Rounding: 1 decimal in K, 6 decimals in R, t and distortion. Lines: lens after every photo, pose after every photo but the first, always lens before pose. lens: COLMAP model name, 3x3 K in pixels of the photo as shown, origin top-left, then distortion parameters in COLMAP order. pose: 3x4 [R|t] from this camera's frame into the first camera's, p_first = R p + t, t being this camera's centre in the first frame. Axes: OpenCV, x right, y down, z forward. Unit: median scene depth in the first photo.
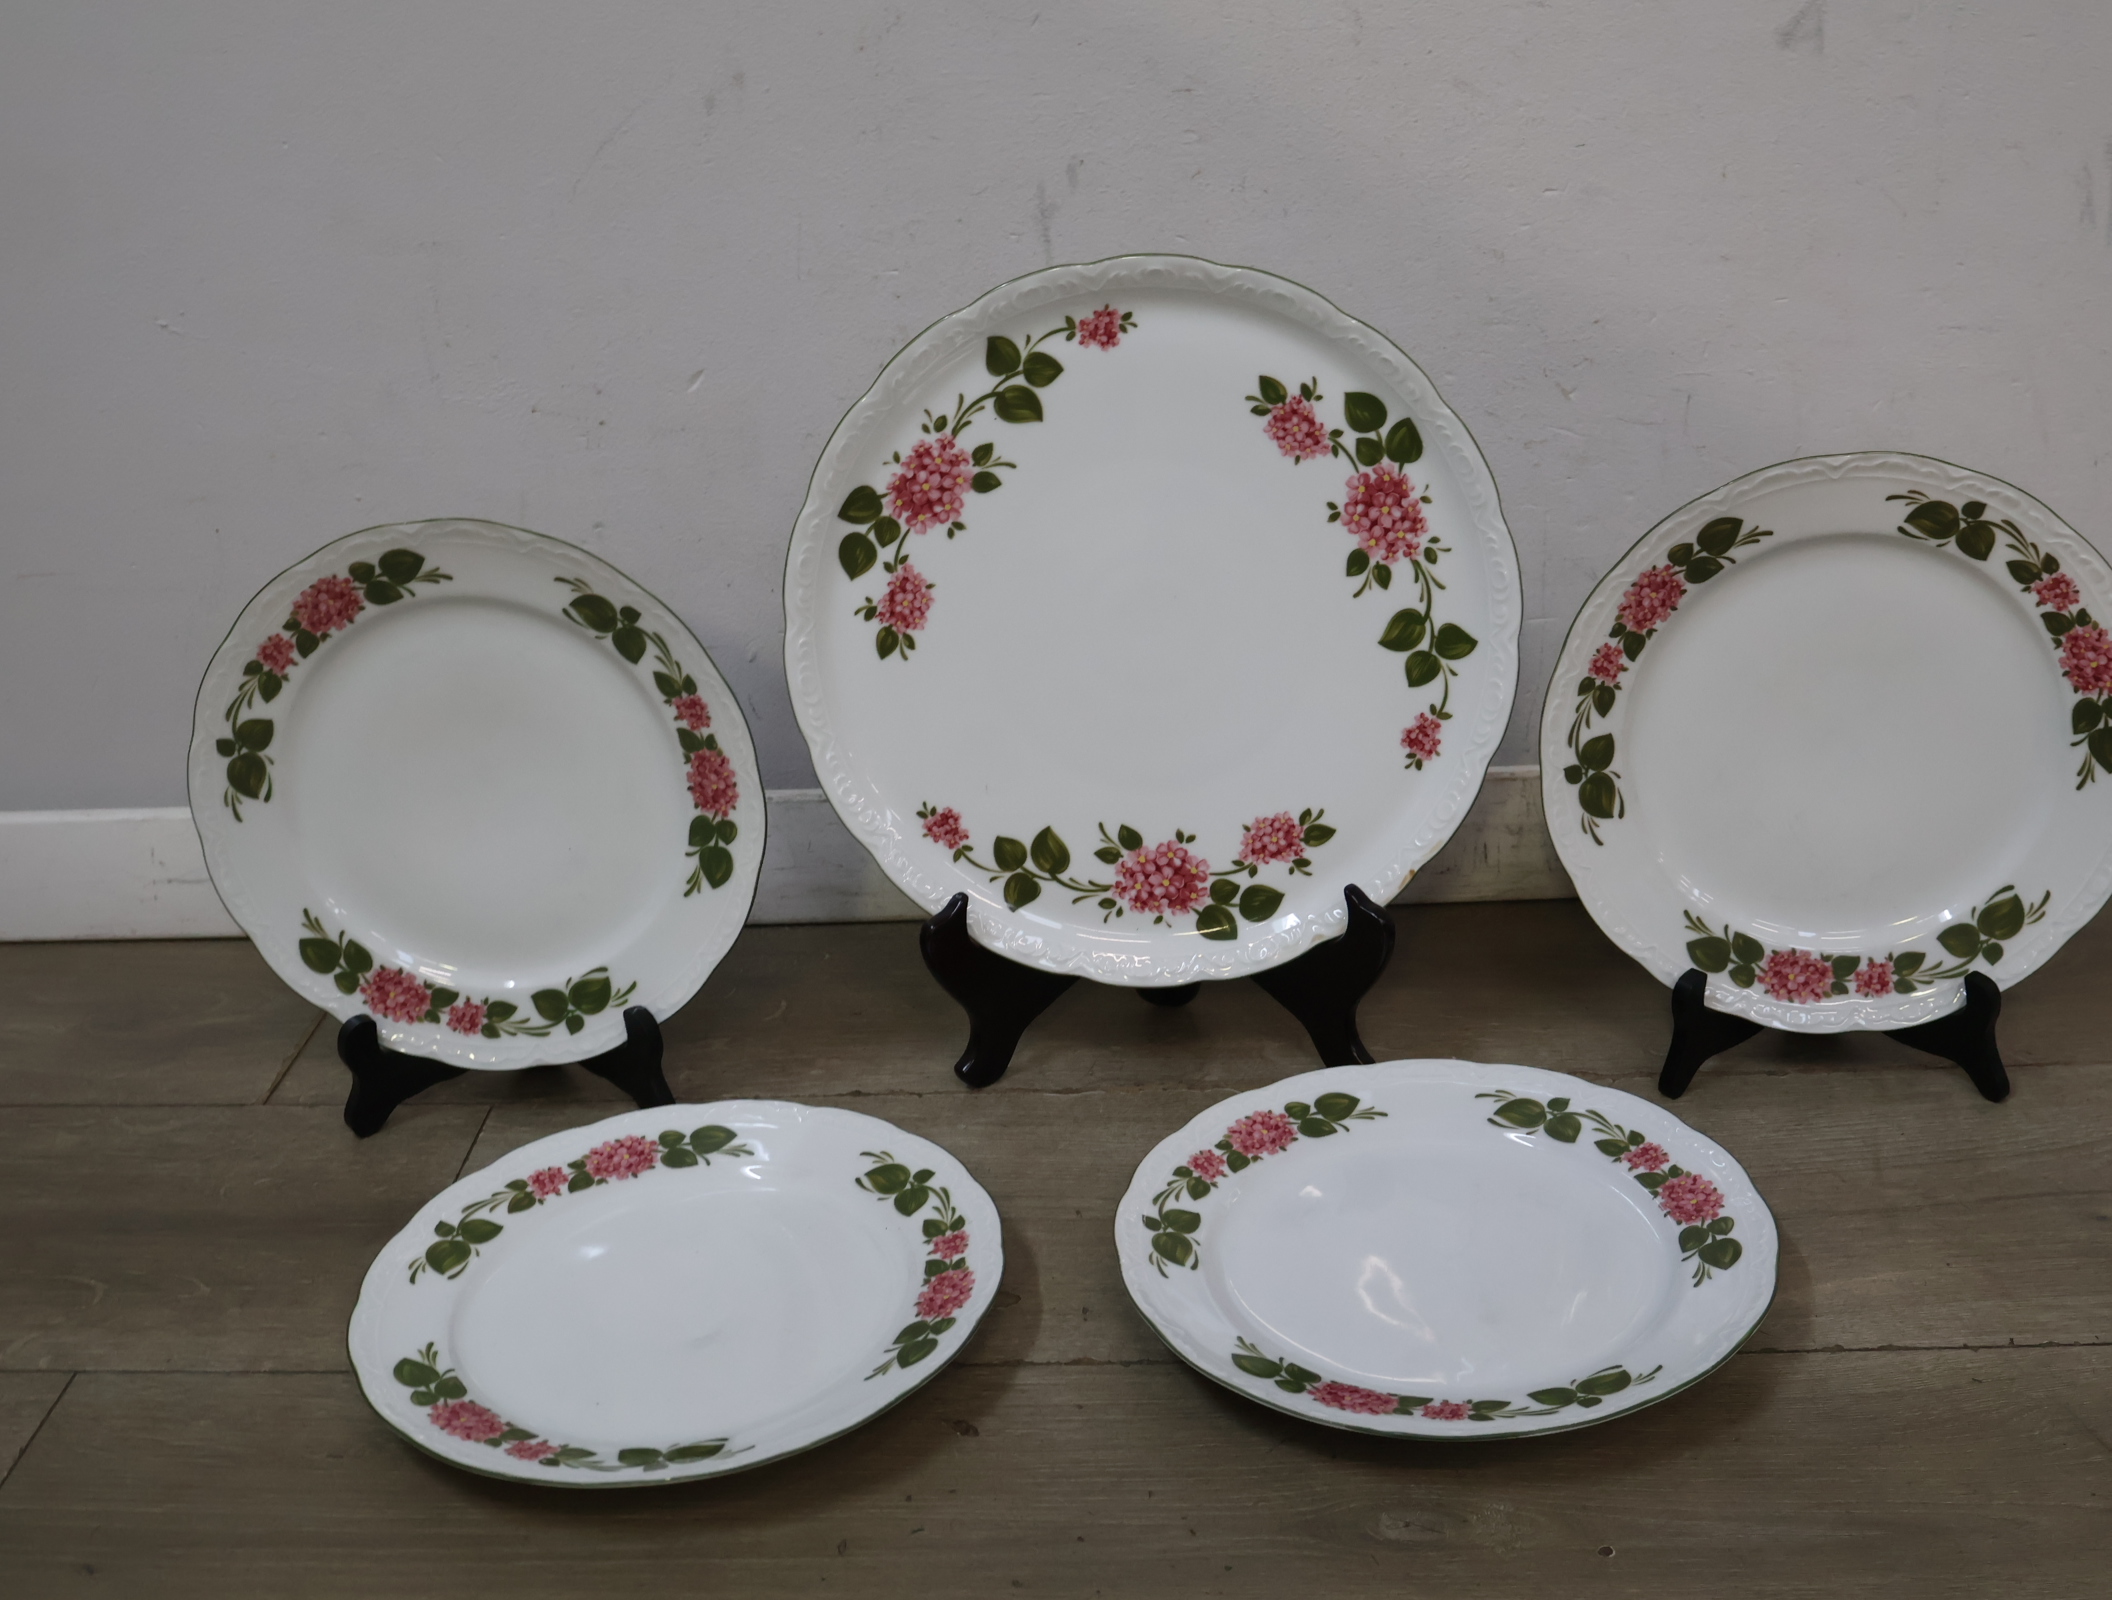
lens RADIAL K [[2445.6, 0, 1047.6], [0, 2445.6, 798.1], [0, 0, 1]] dist [-0.006533, 0.007425]
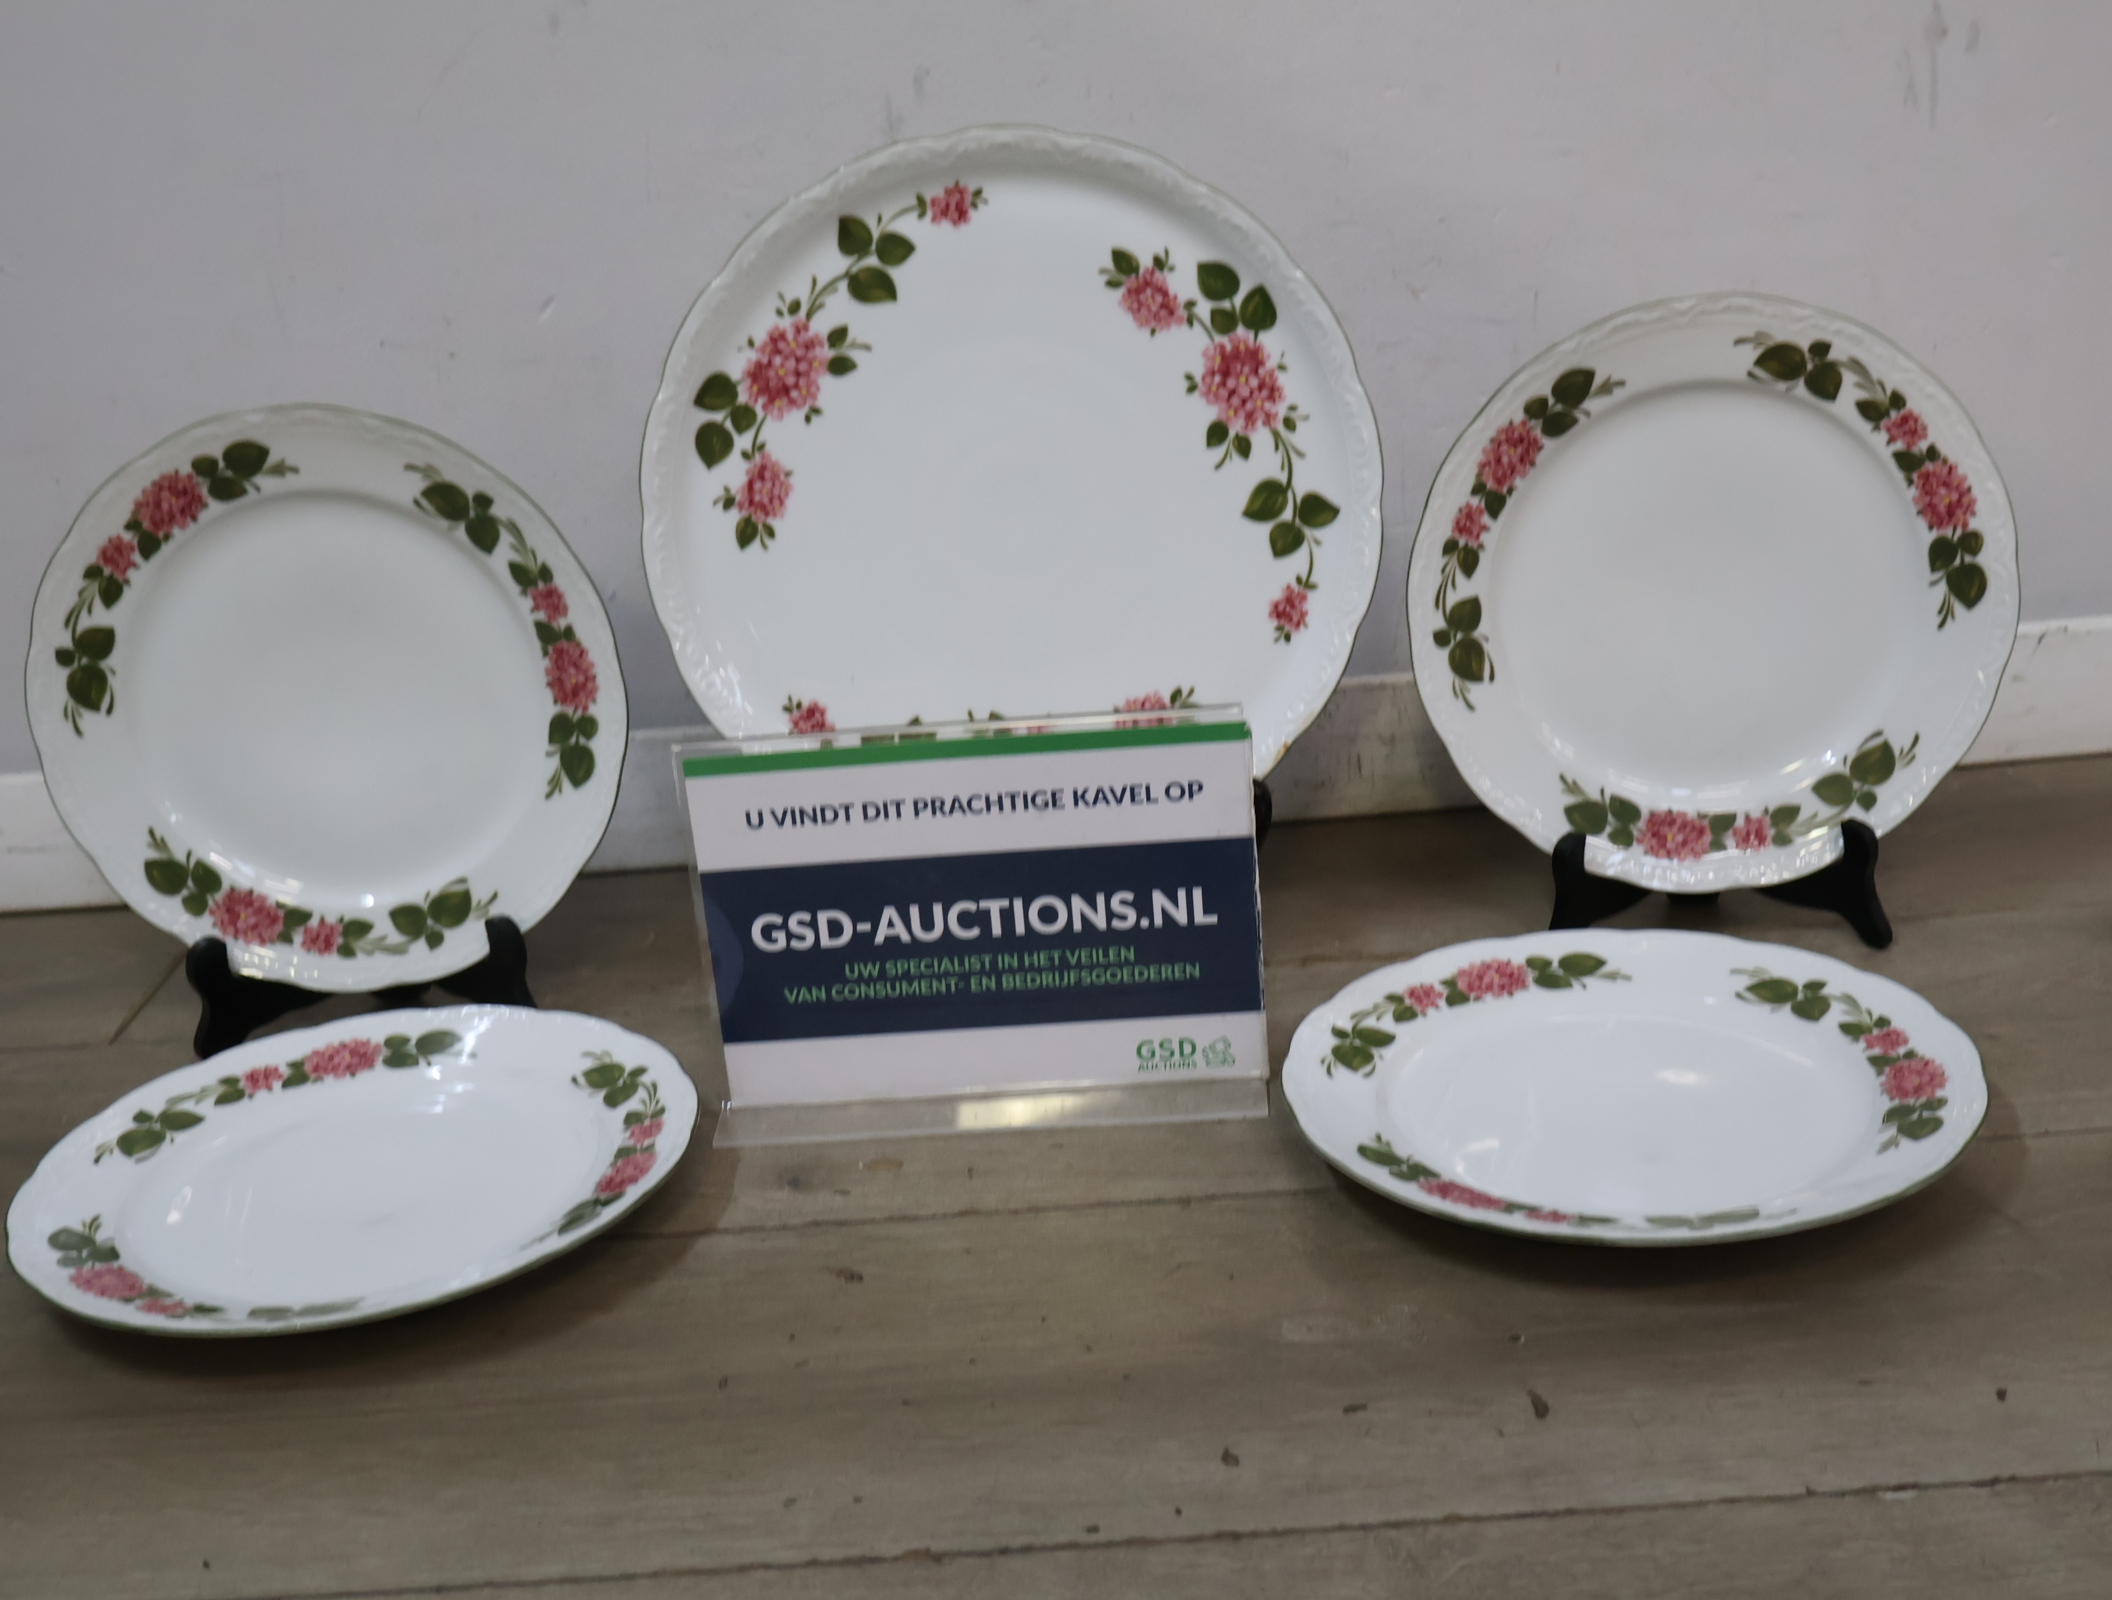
lens RADIAL K [[2450.9, 0, 1043.8], [0, 2450.9, 794.3], [0, 0, 1]] dist [-0.001494, -0.015715]
pose [[0.998126, -0.034180, 0.050747, 0.000202], [0.038172, 0.996072, -0.079893, 0.126947], [-0.047817, 0.081681, 0.995511, 0.018472]]
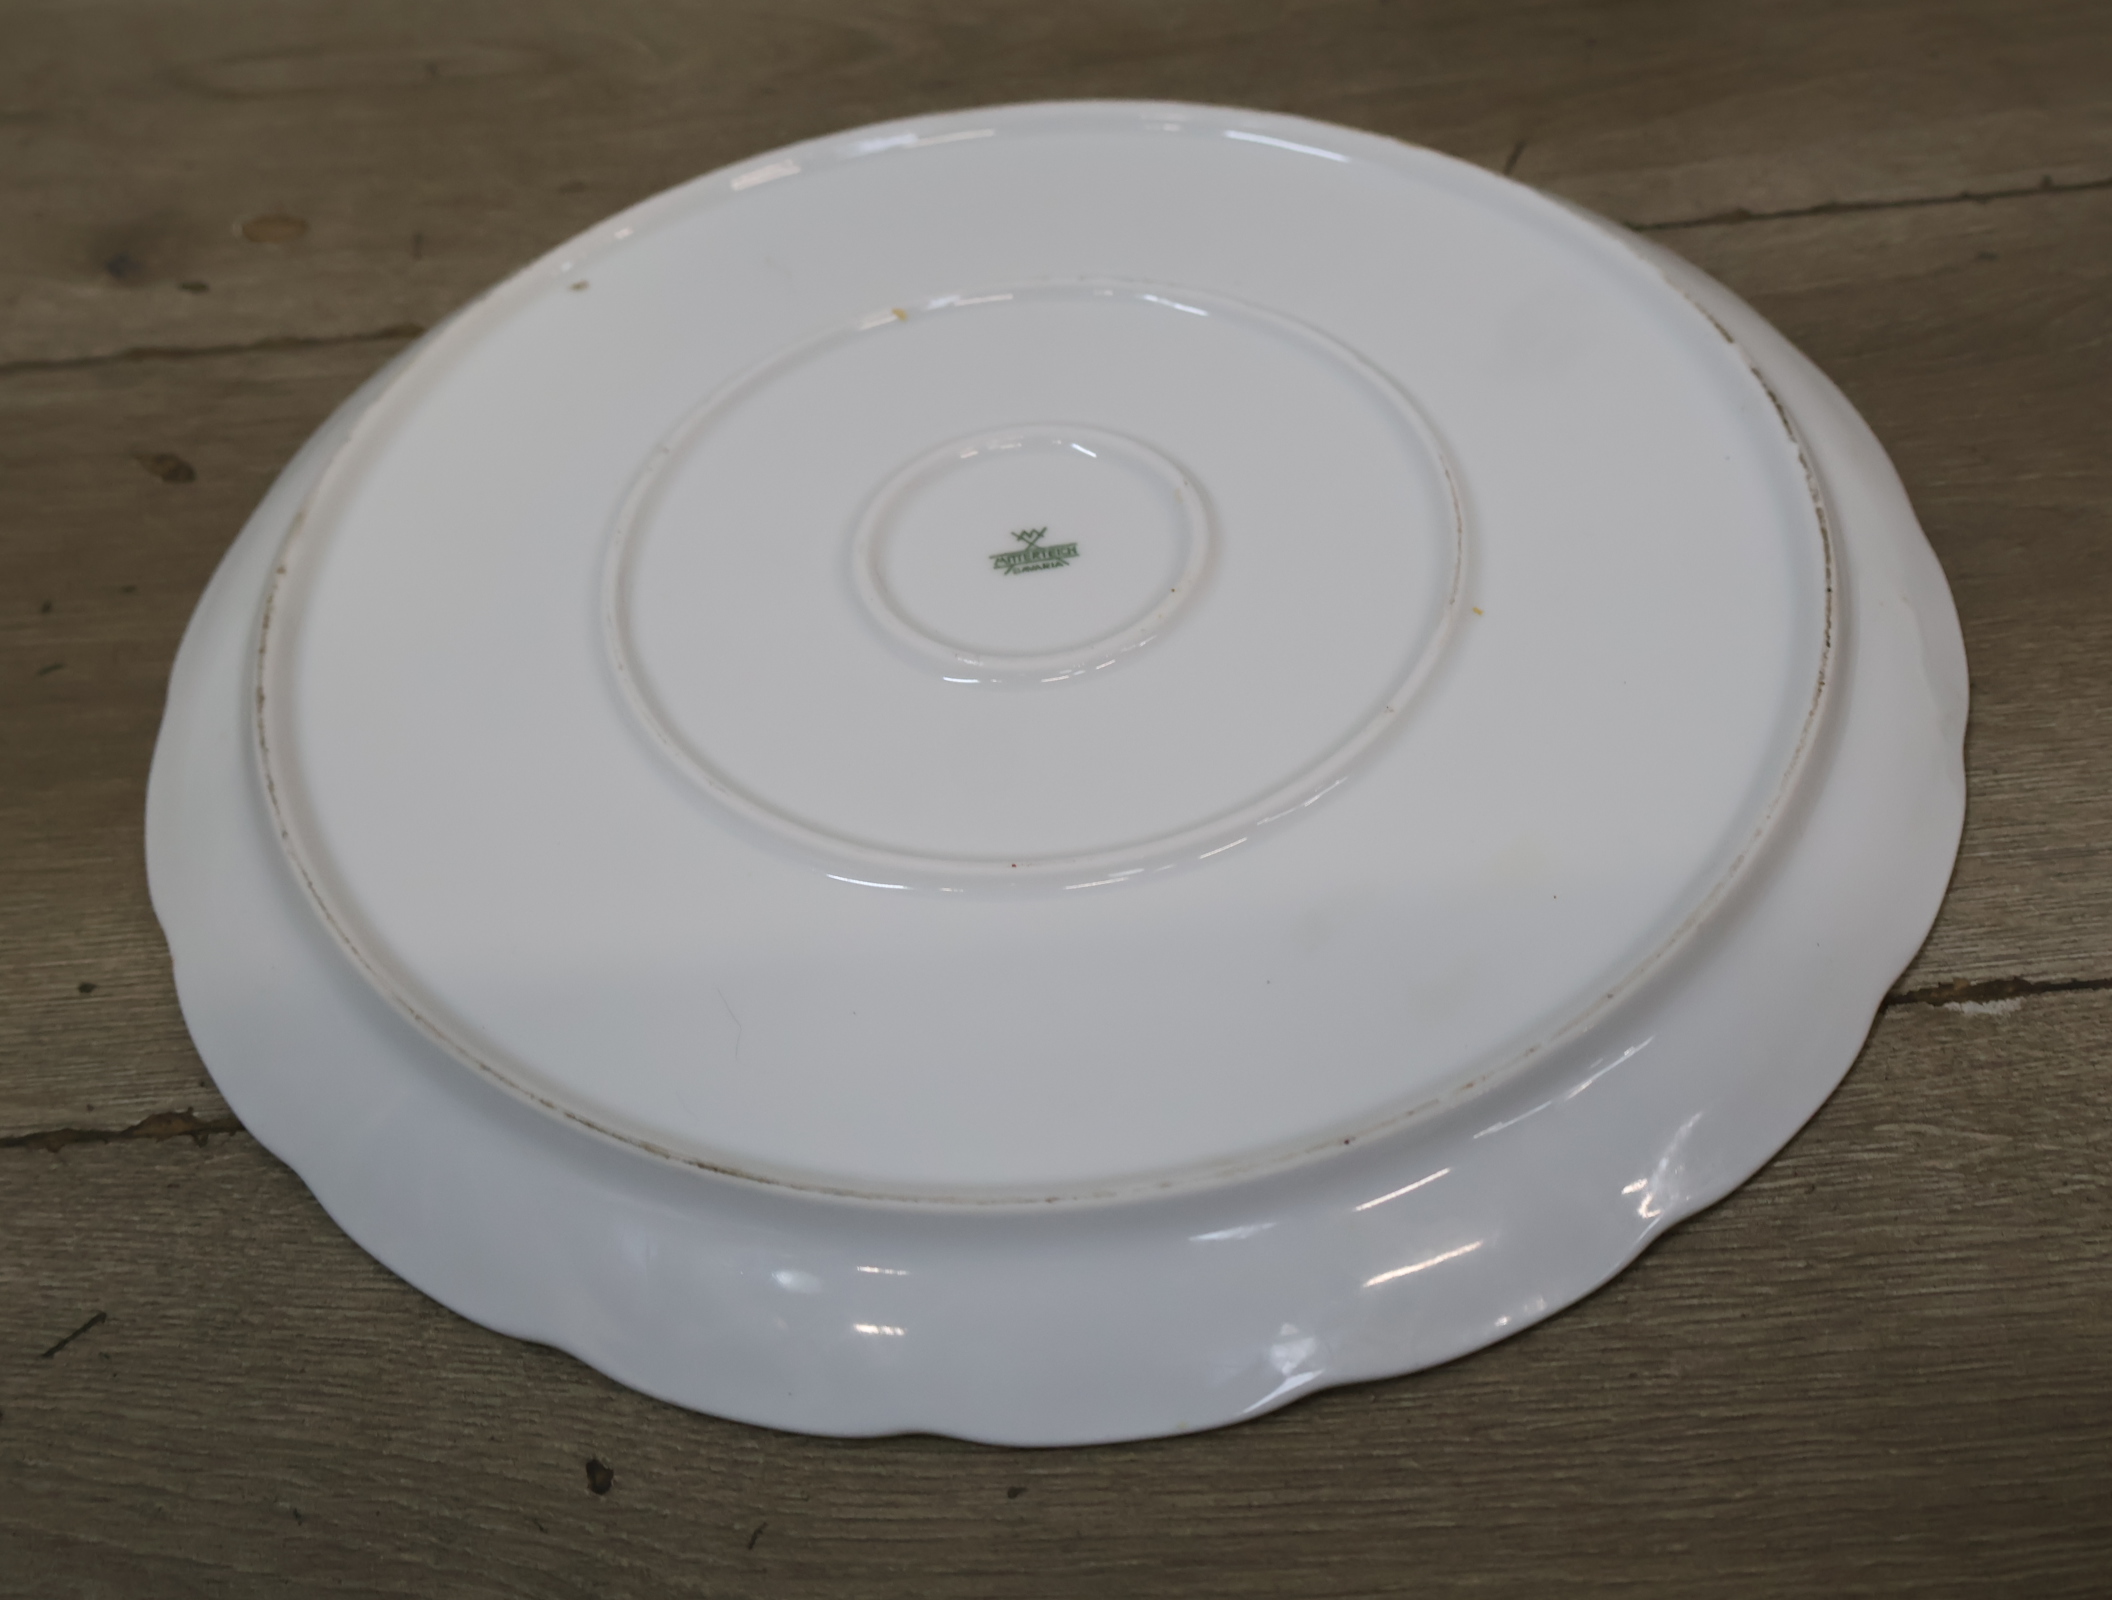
lens RADIAL K [[2445.6, 0, 1047.6], [0, 2445.6, 798.1], [0, 0, 1]] dist [-0.006533, 0.007425]
pose [[0.995323, -0.080393, 0.053563, 0.107637], [0.051054, 0.908470, 0.414820, 0.091491], [-0.082008, -0.410146, 0.908325, 0.387665]]
